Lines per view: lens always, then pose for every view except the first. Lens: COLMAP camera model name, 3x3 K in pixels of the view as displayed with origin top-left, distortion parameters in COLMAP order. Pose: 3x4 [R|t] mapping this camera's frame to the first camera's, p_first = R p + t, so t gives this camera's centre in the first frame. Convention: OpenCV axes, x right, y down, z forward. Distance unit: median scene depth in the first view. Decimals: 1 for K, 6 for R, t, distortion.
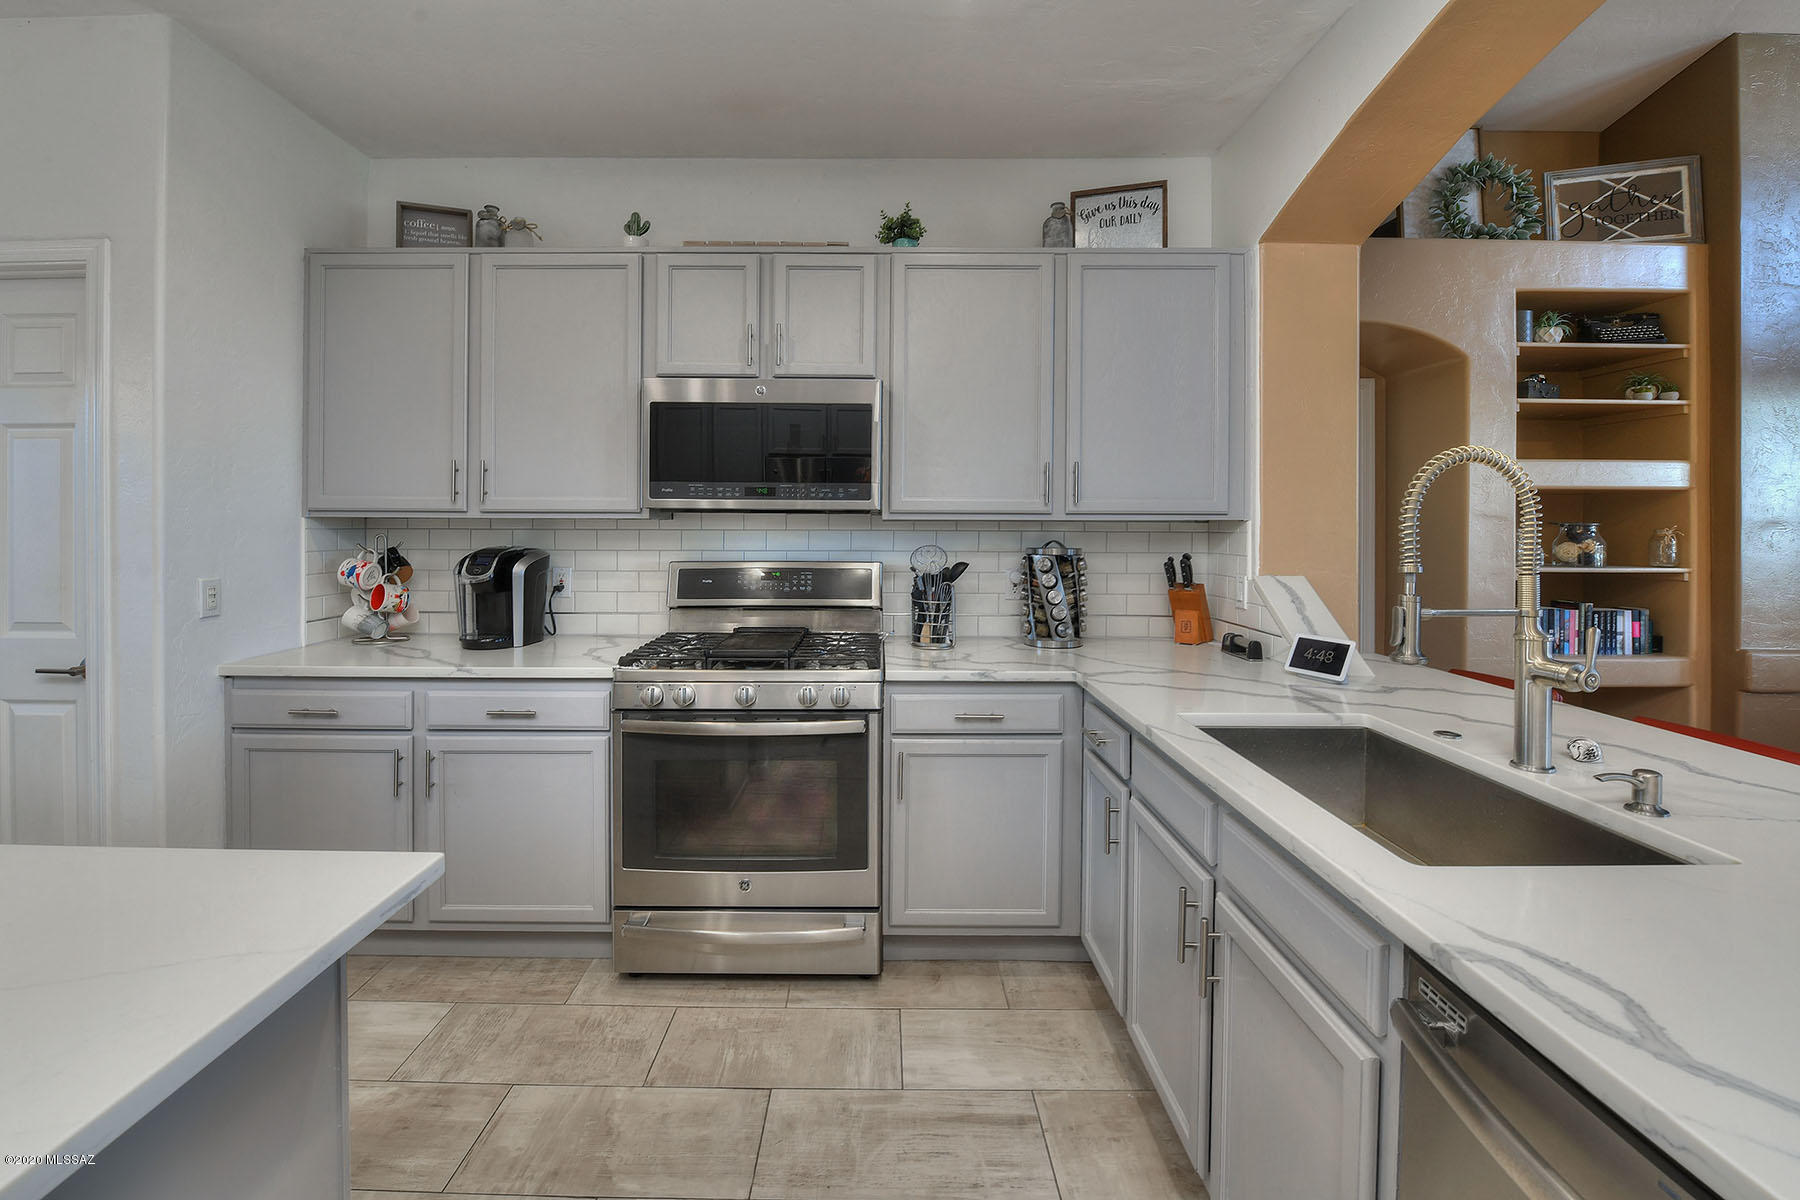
lens RADIAL K [[800.3, 0, 892.5], [0, 800.3, 537.2], [0, 0, 1]] dist [-0.033940, 0.000053]
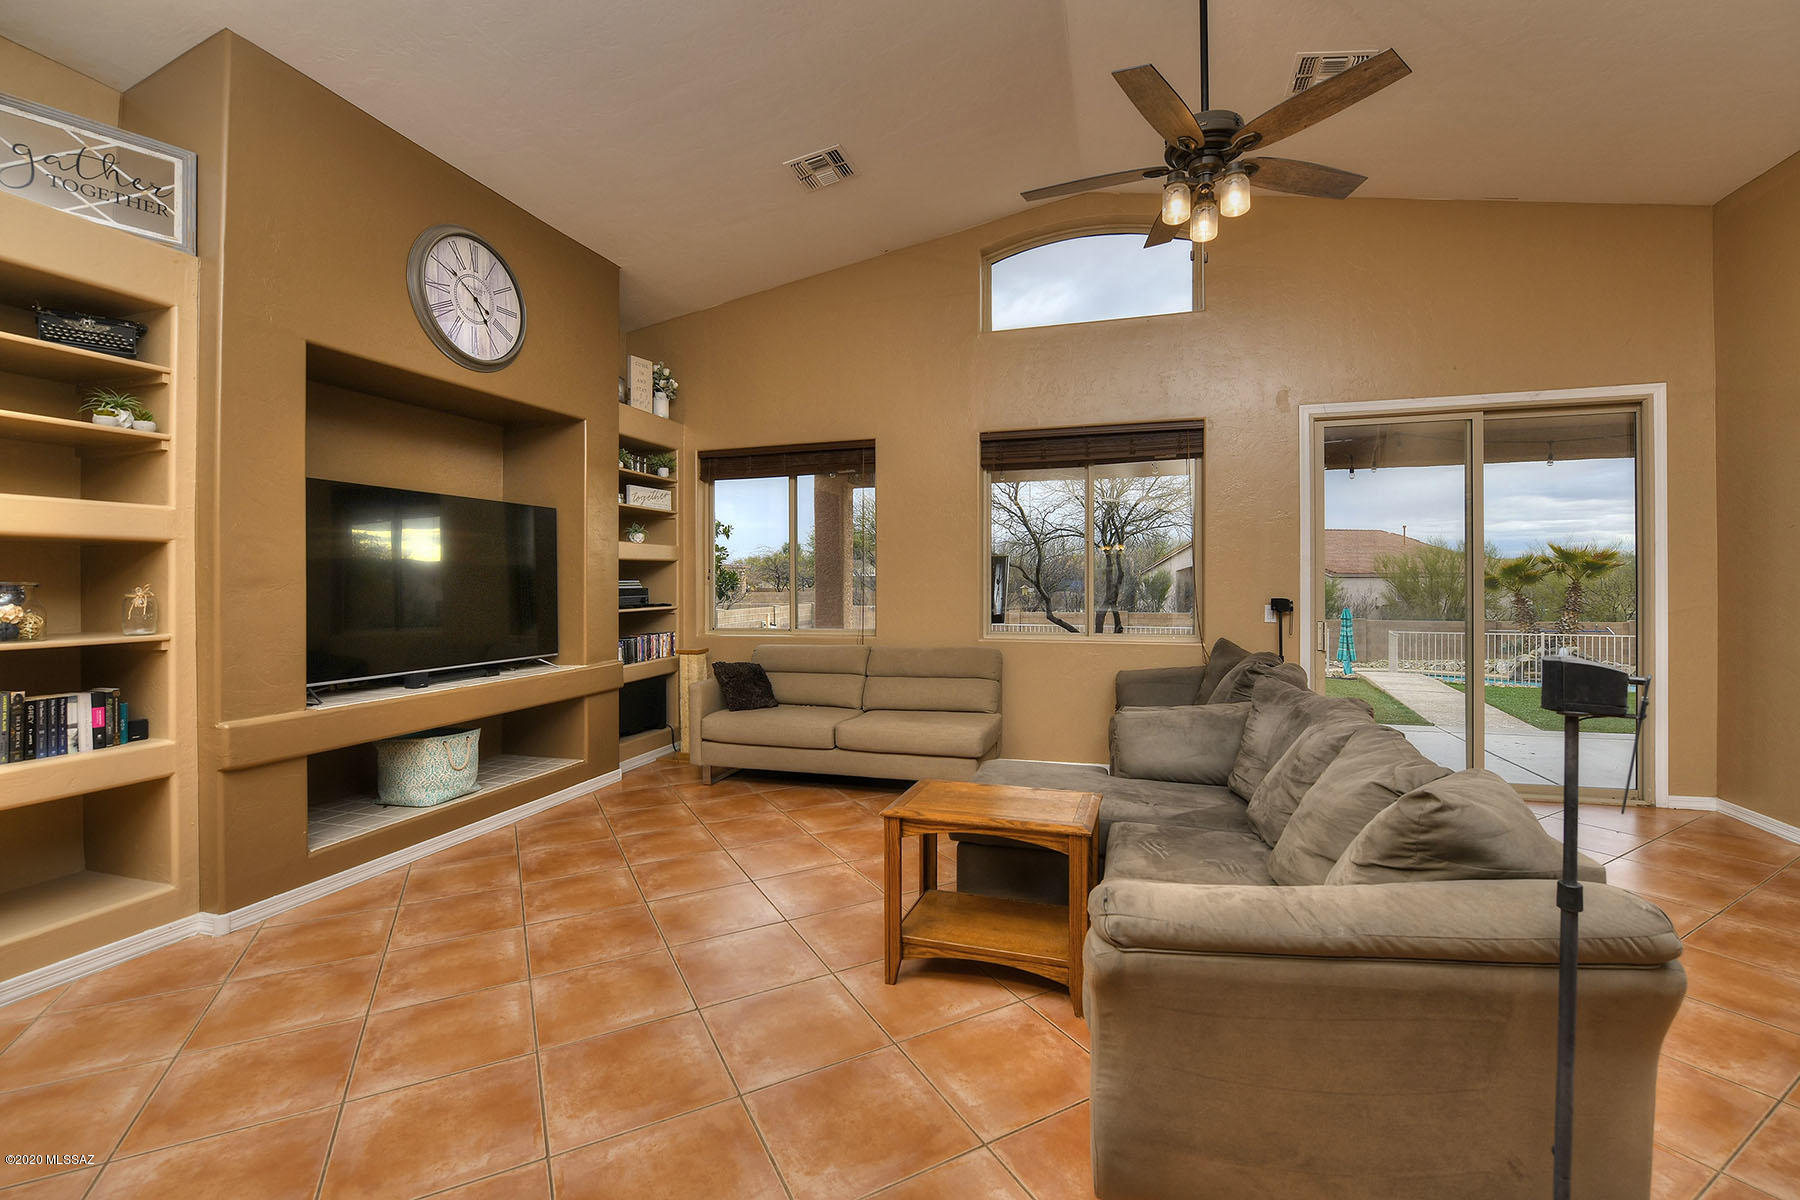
lens RADIAL K [[780.6, 0, 898.8], [0, 780.6, 564.2], [0, 0, 1]] dist [-0.001133, -0.013435]
pose [[0.283101, 0.015239, 0.958969, 0.453388], [0.020134, 0.999559, -0.021828, -0.001875], [-0.958879, 0.025487, 0.282669, 0.007434]]
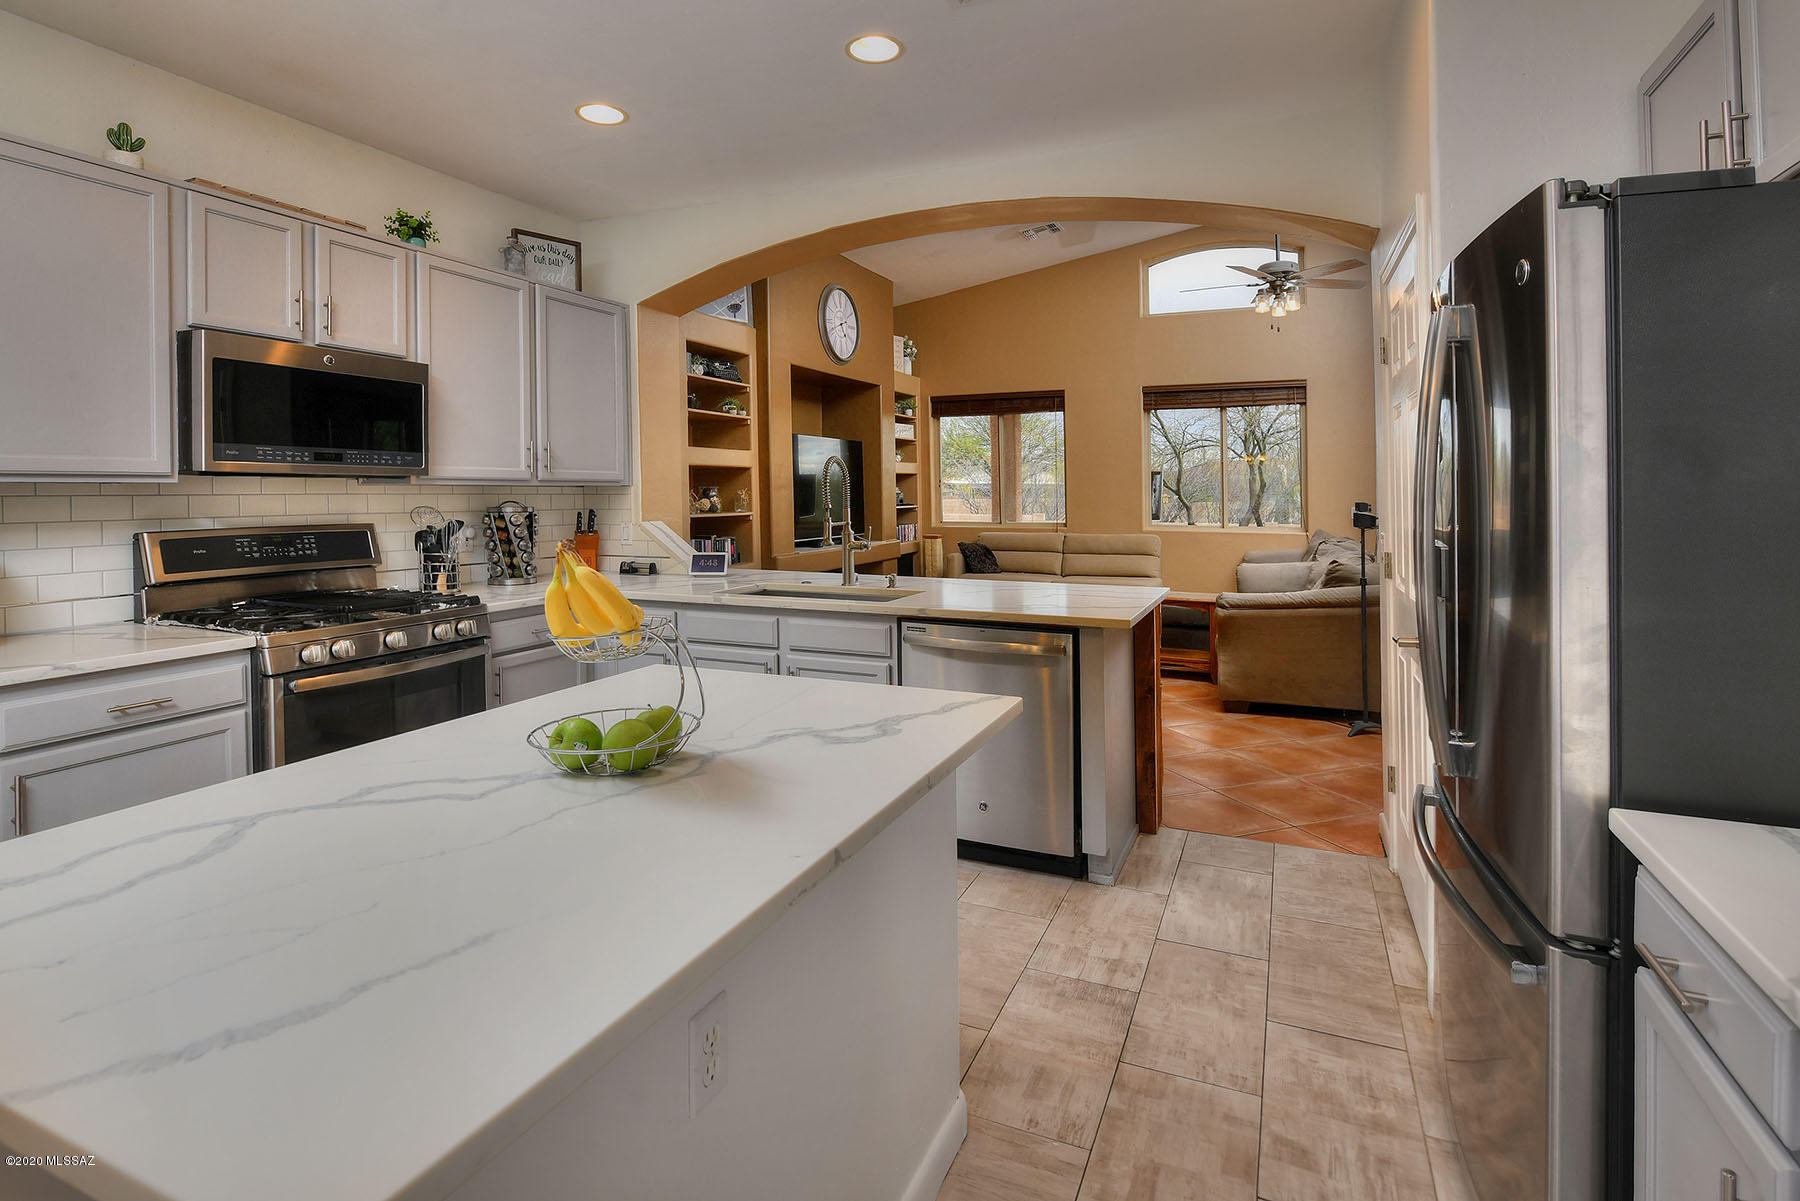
lens RADIAL K [[857.4, 0, 847.1], [0, 857.4, 482.3], [0, 0, 1]] dist [0.000226, 0.000161]
pose [[0.456728, 0.004318, 0.889596, -0.603507], [0.015219, 0.999804, -0.012667, 0.000149], [-0.889476, 0.019324, 0.456573, -0.079598]]
